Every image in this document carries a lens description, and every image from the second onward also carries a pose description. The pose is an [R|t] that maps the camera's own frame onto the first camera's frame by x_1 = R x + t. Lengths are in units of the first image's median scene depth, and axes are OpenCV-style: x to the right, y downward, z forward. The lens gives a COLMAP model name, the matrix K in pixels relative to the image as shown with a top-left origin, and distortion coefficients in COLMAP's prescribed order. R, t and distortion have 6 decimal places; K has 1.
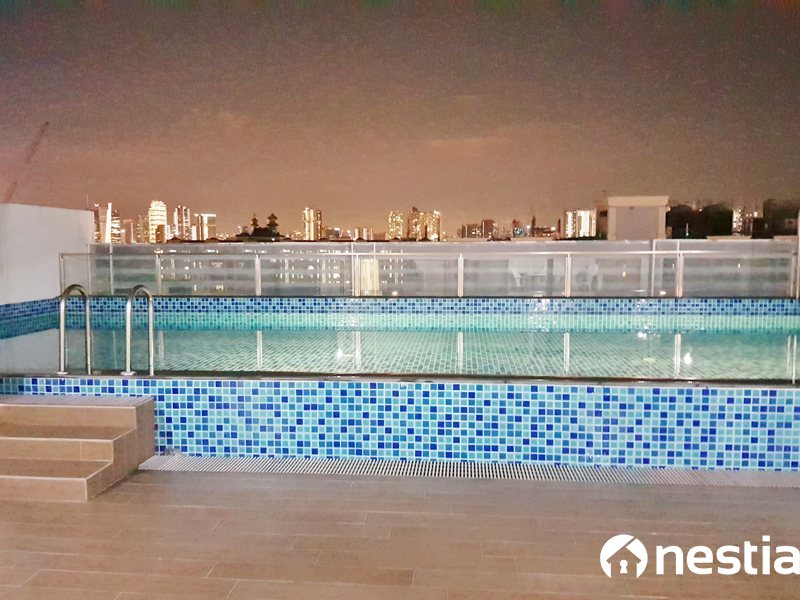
lens RADIAL K [[666.5, 0, 398.7], [0, 666.5, 294.1], [0, 0, 1]] dist [0.050377, -0.096058]
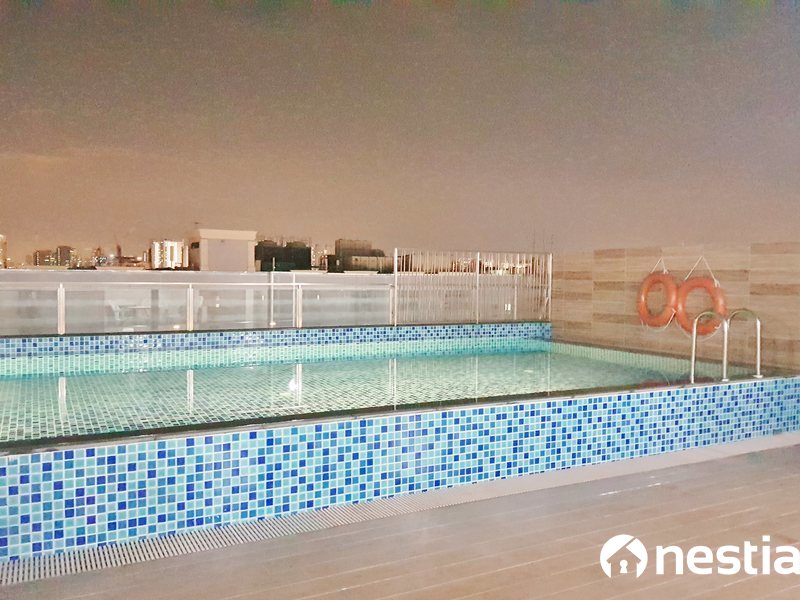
lens RADIAL K [[666.5, 0, 396.3], [0, 666.5, 300.7], [0, 0, 1]] dist [0.050377, -0.096058]
pose [[0.829920, -0.005996, 0.557851, -0.054132], [0.026463, 0.999240, -0.028628, -0.006995], [-0.557255, 0.038521, 0.829447, 0.136837]]
